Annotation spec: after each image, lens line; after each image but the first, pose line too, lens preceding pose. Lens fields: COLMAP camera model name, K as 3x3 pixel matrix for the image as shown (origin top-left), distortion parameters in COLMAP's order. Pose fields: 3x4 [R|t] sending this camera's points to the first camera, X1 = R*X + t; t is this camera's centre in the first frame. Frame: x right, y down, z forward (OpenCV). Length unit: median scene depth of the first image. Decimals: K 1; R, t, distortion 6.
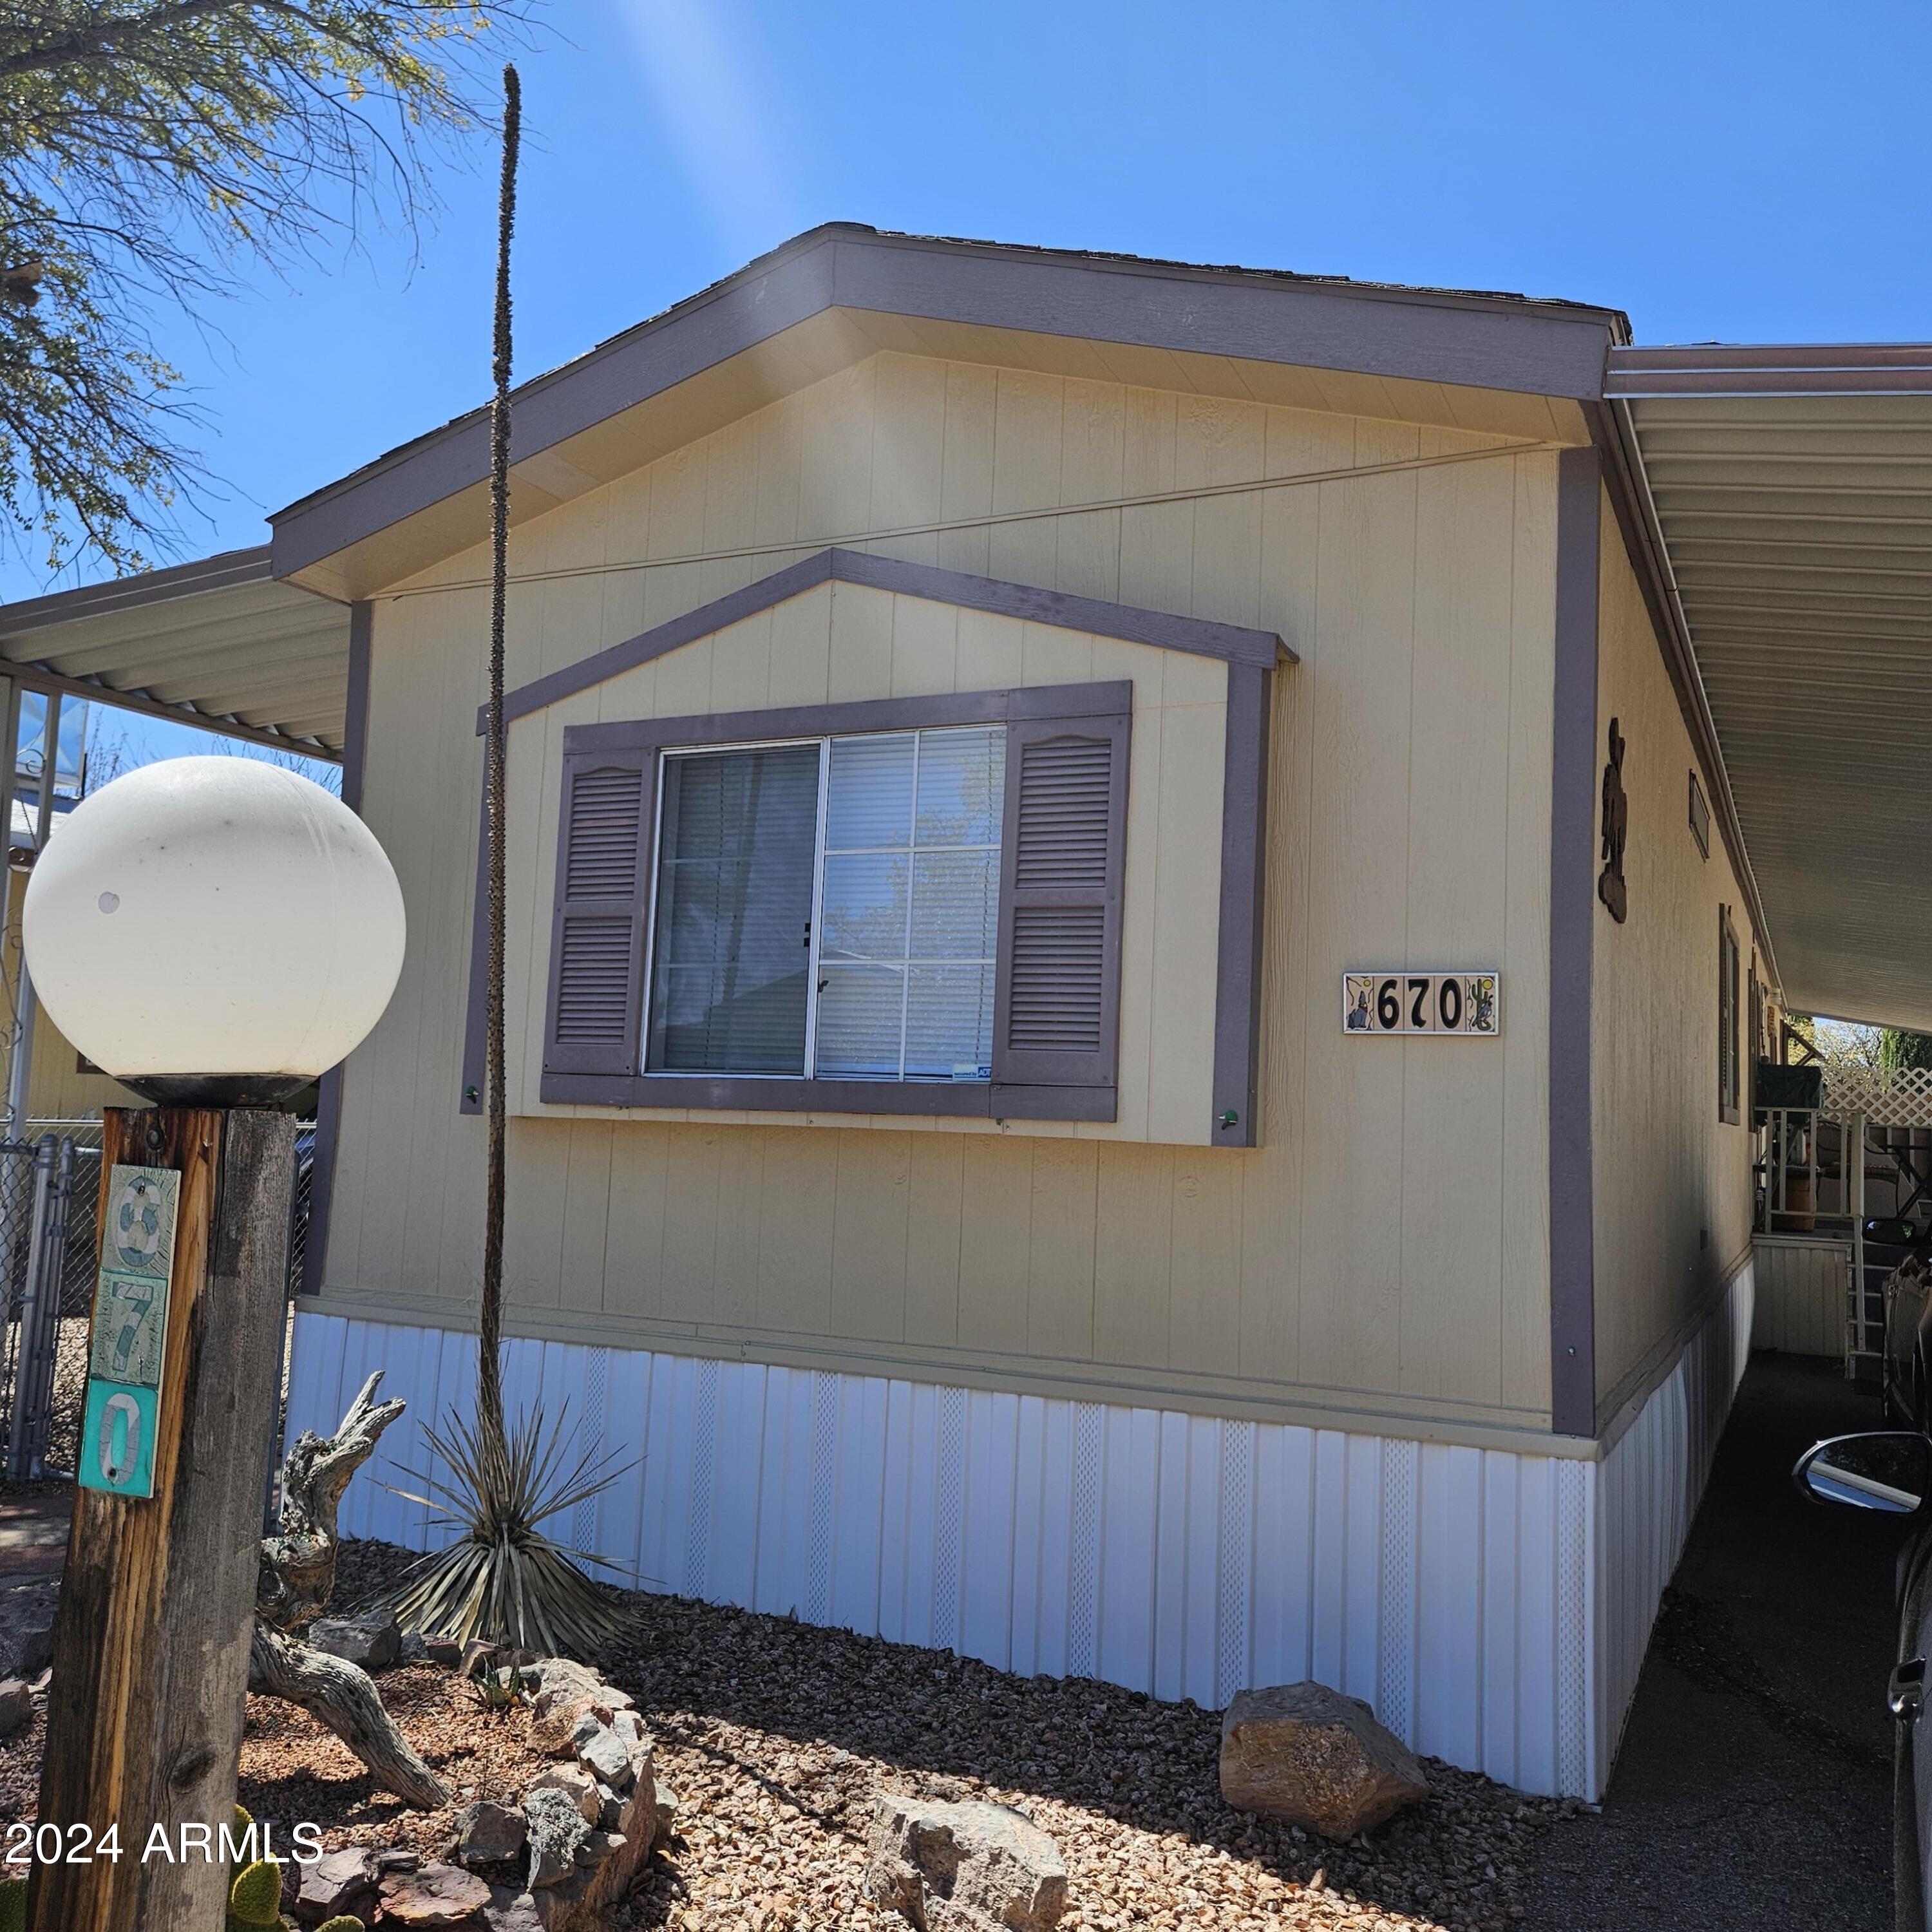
lens RADIAL K [[1716.9, 0, 964.9], [0, 1716.9, 939.8], [0, 0, 1]] dist [0.085428, -0.071664]
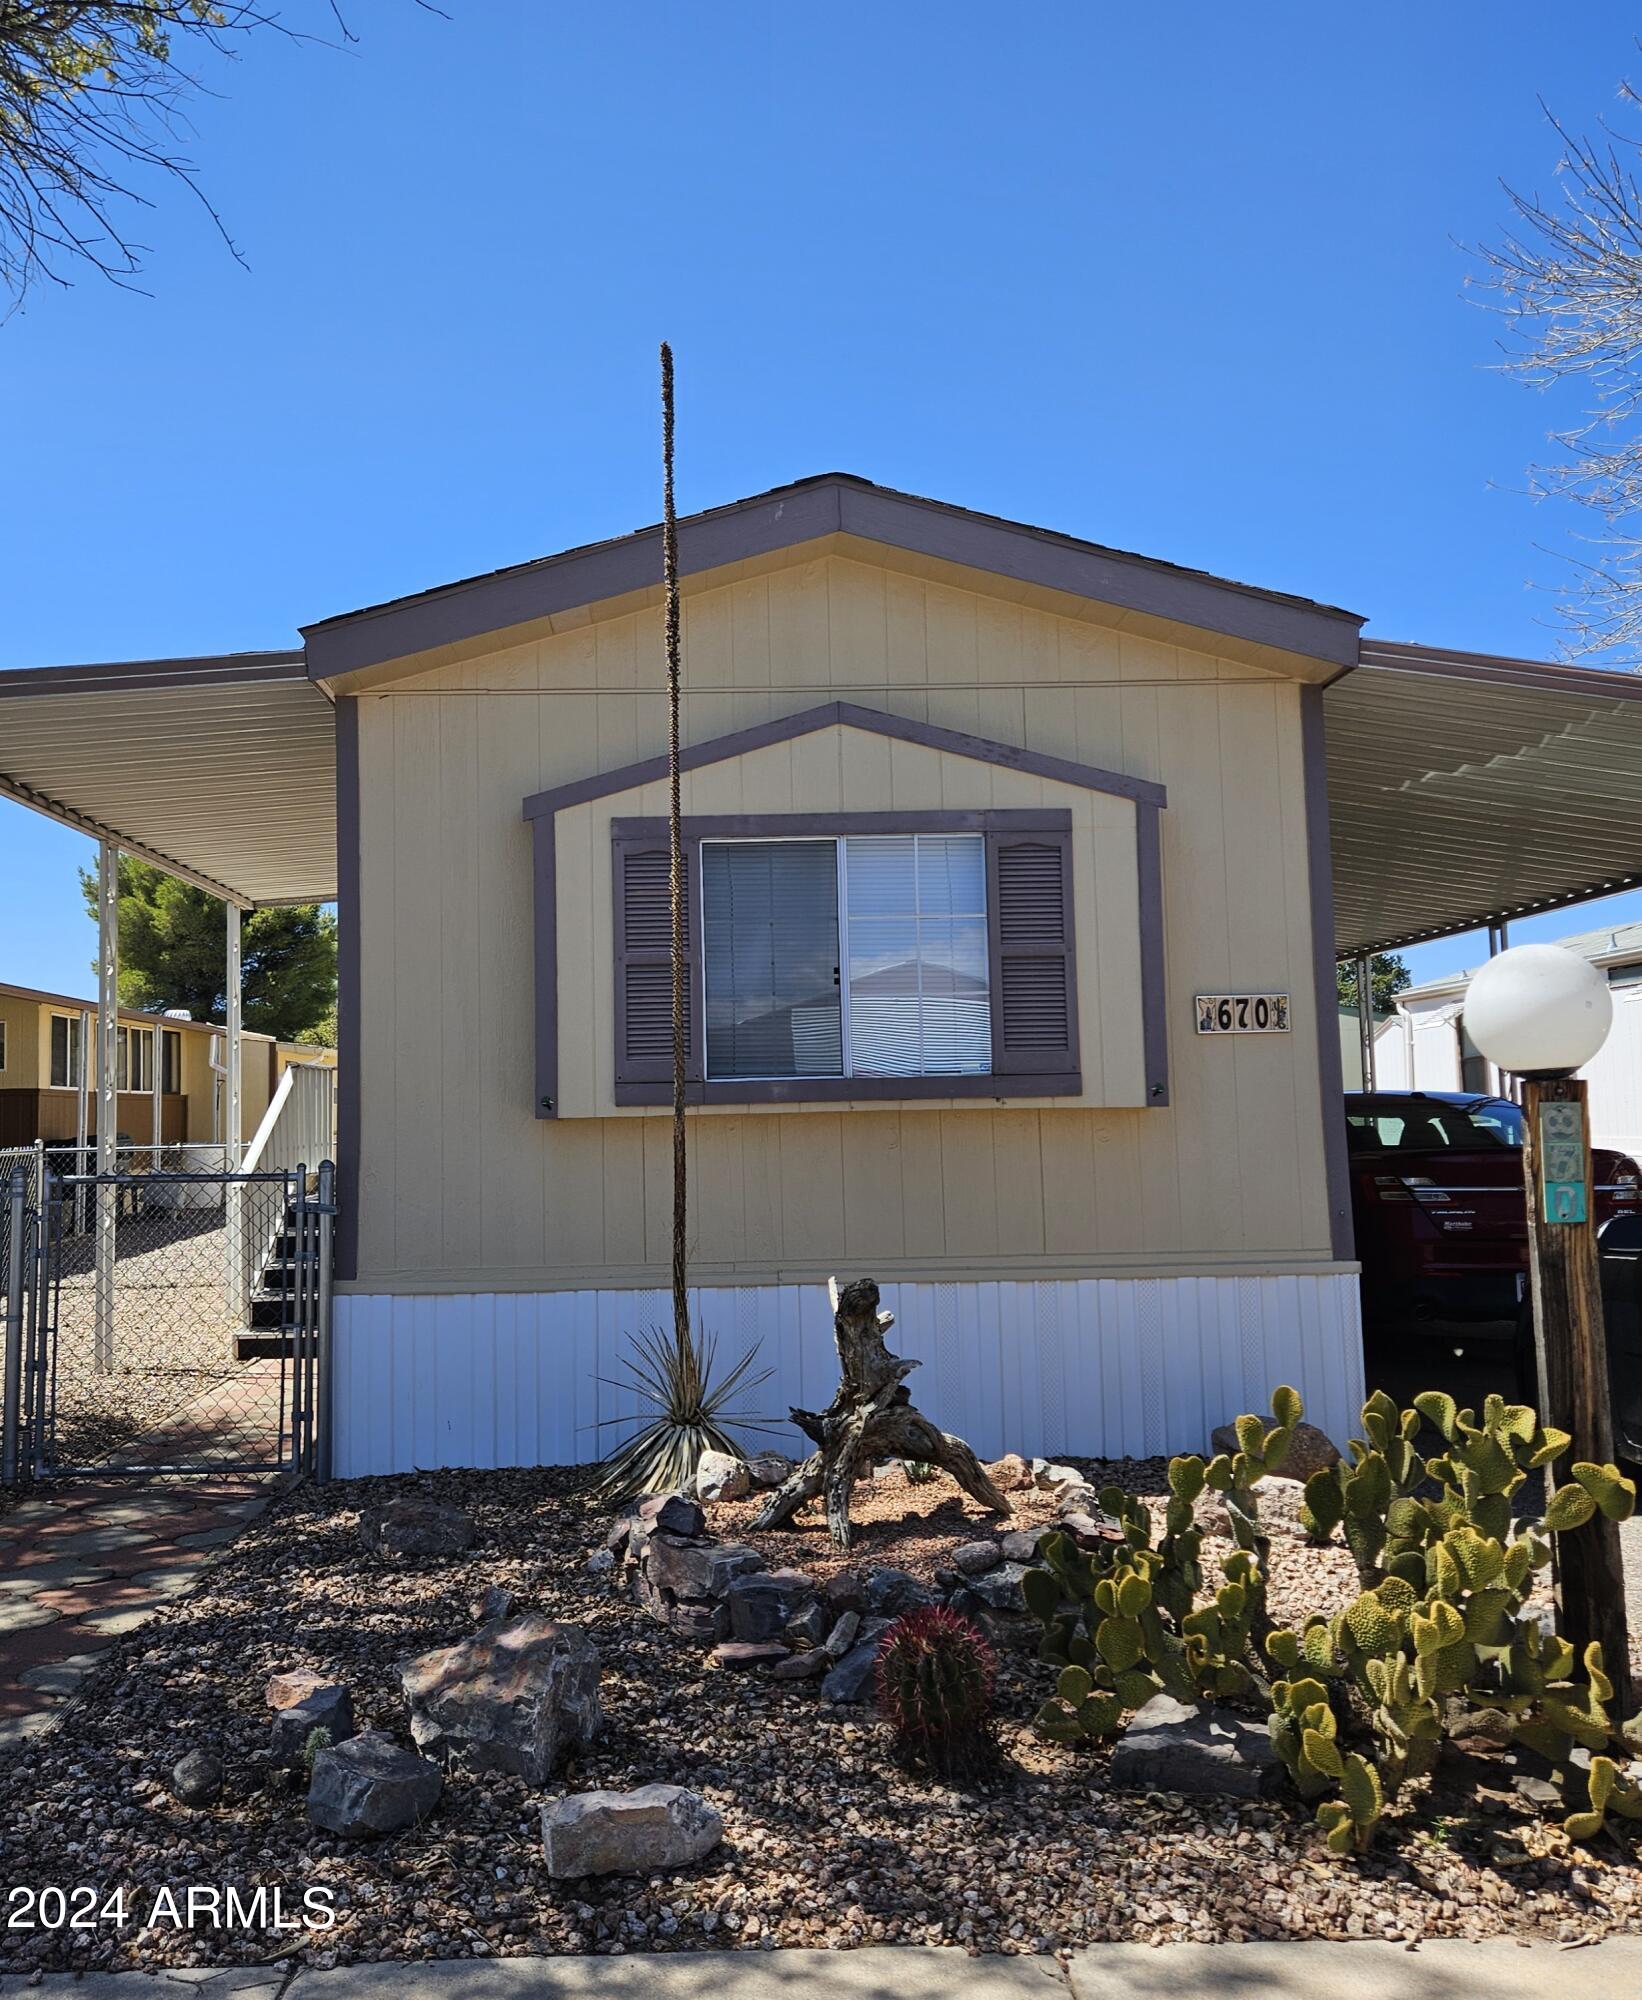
lens RADIAL K [[1674.8, 0, 820.4], [0, 1674.8, 941.4], [0, 0, 1]] dist [0.082844, 0.000270]
pose [[0.891529, -0.008892, 0.452876, -0.783003], [0.007958, 0.999960, 0.003969, -0.039669], [-0.452893, 0.000066, 0.891565, -0.238287]]
